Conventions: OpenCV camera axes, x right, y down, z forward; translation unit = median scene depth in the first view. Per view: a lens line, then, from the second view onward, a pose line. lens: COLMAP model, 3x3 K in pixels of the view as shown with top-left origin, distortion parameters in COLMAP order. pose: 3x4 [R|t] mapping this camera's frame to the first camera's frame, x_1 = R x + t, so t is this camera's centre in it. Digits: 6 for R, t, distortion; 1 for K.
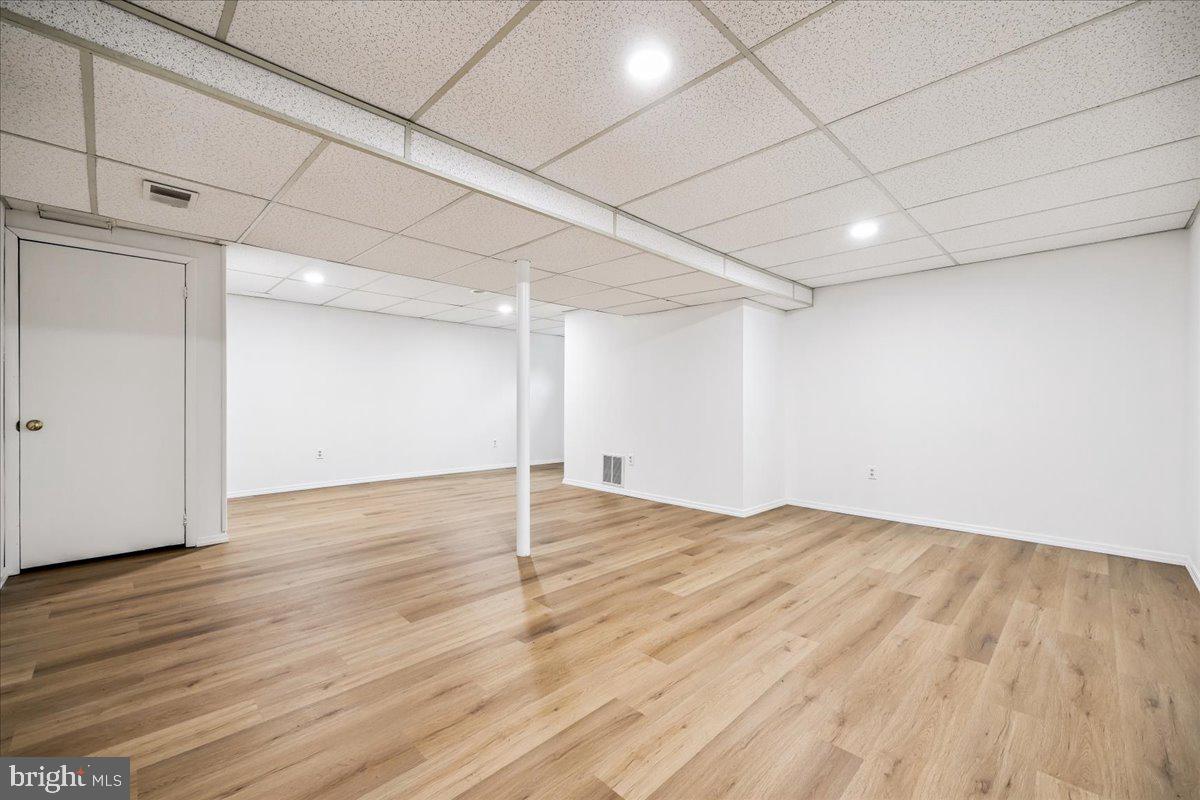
lens RADIAL K [[488.3, 0, 601.4], [0, 488.3, 405.8], [0, 0, 1]] dist [0.000281, -0.000305]
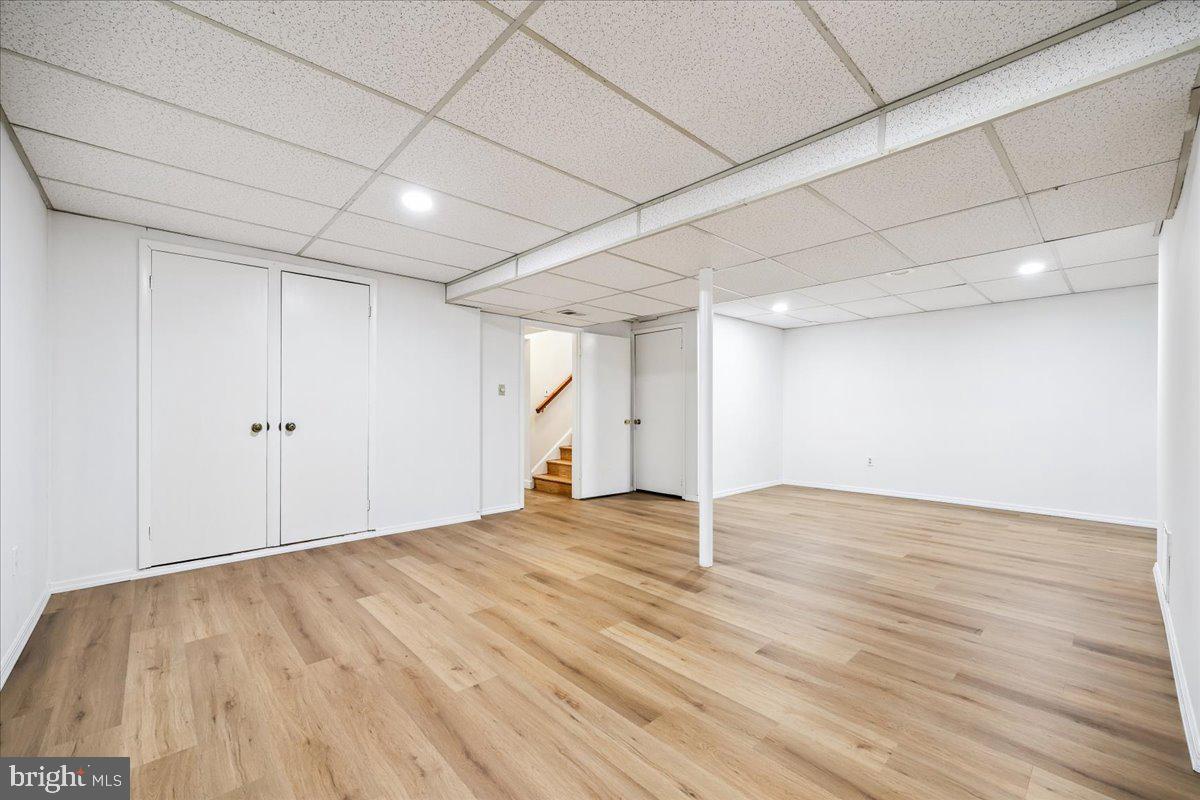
lens RADIAL K [[488.3, 0, 603.1], [0, 488.3, 405.7], [0, 0, 1]] dist [0.000281, -0.000305]
pose [[-0.037503, -0.009946, -0.999247, 1.097256], [-0.008838, 0.999915, -0.009621, -0.006274], [0.999257, 0.008470, -0.037588, 1.088644]]
